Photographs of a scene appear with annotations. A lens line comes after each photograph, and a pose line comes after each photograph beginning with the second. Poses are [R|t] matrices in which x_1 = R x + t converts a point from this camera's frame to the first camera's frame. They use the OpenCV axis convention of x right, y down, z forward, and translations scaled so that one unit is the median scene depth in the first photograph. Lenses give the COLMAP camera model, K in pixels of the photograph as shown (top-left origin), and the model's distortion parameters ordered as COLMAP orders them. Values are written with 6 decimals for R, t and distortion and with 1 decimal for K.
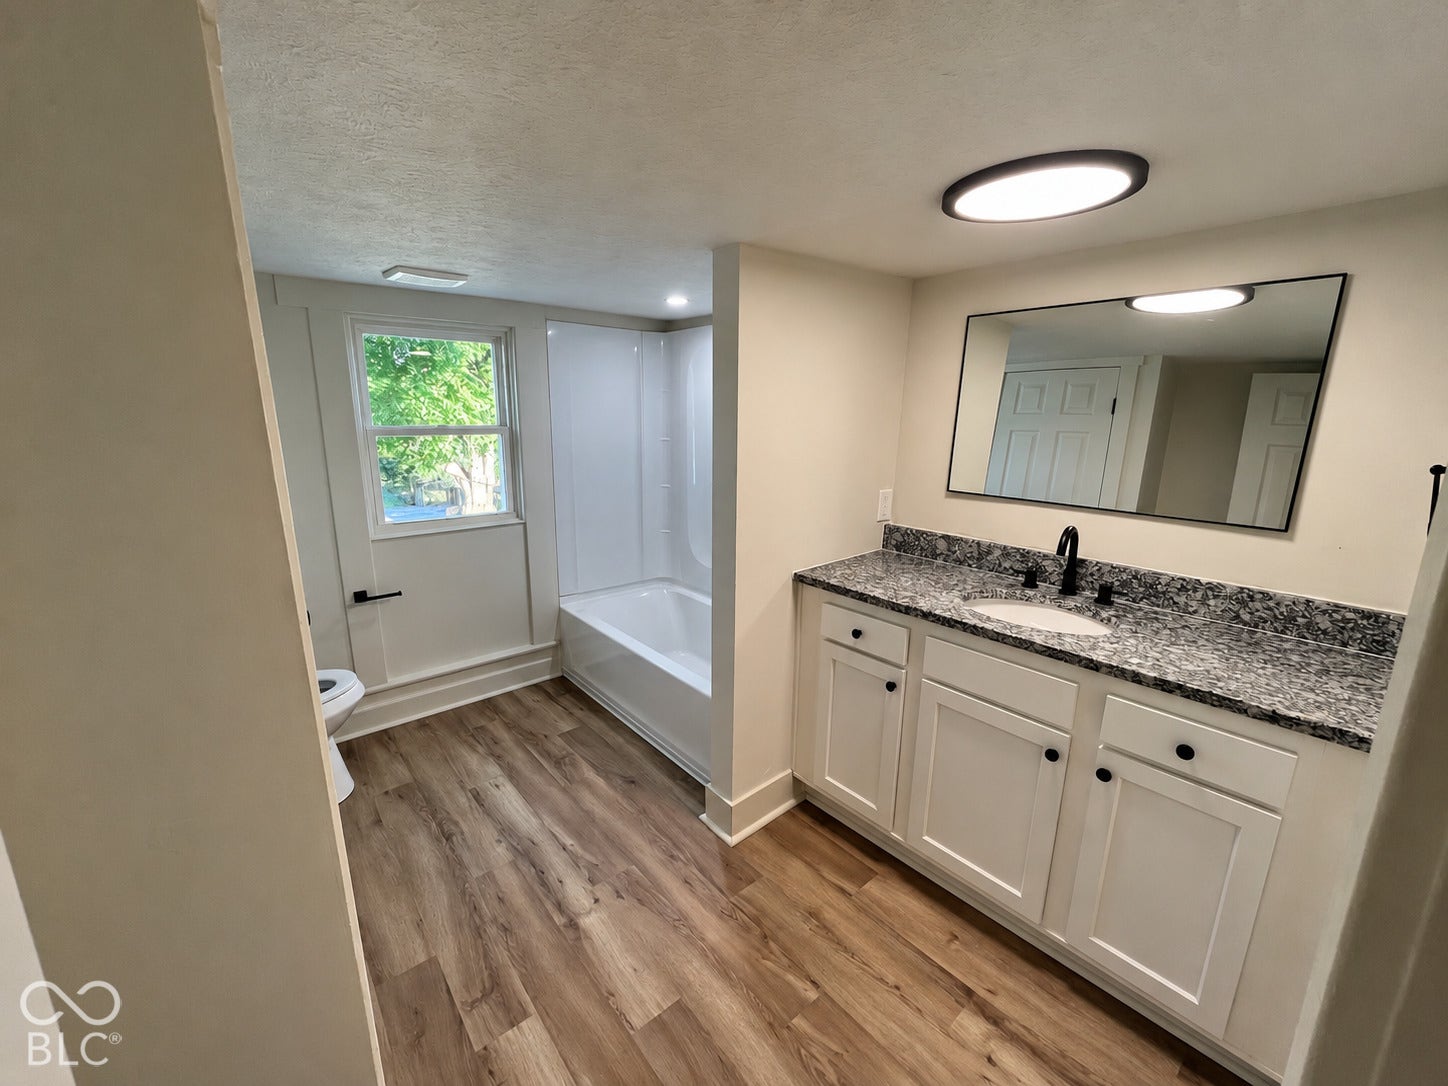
lens RADIAL K [[587.6, 0, 721.5], [0, 587.6, 542.5], [0, 0, 1]] dist [-0.000429, 0.000314]
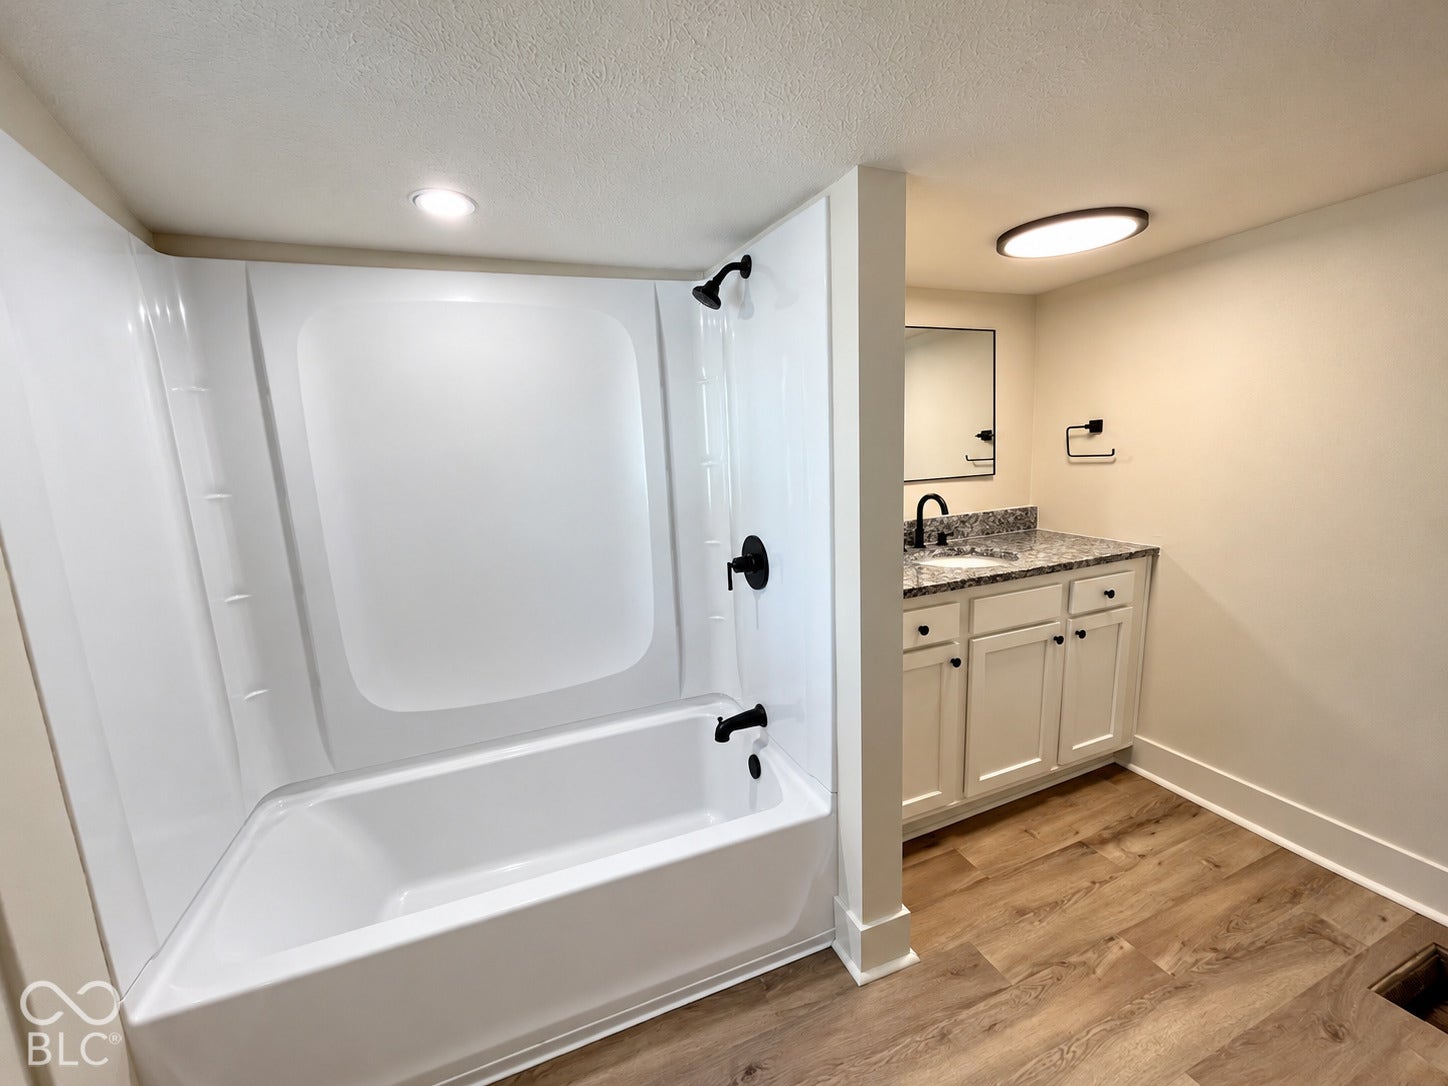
lens RADIAL K [[587.6, 0, 723.0], [0, 587.6, 544.7], [0, 0, 1]] dist [-0.000429, 0.000314]
pose [[0.308499, -0.185176, 0.933026, -0.852217], [0.257437, 0.960517, 0.105512, -0.190298], [-0.915726, 0.207645, 0.343990, 1.081997]]
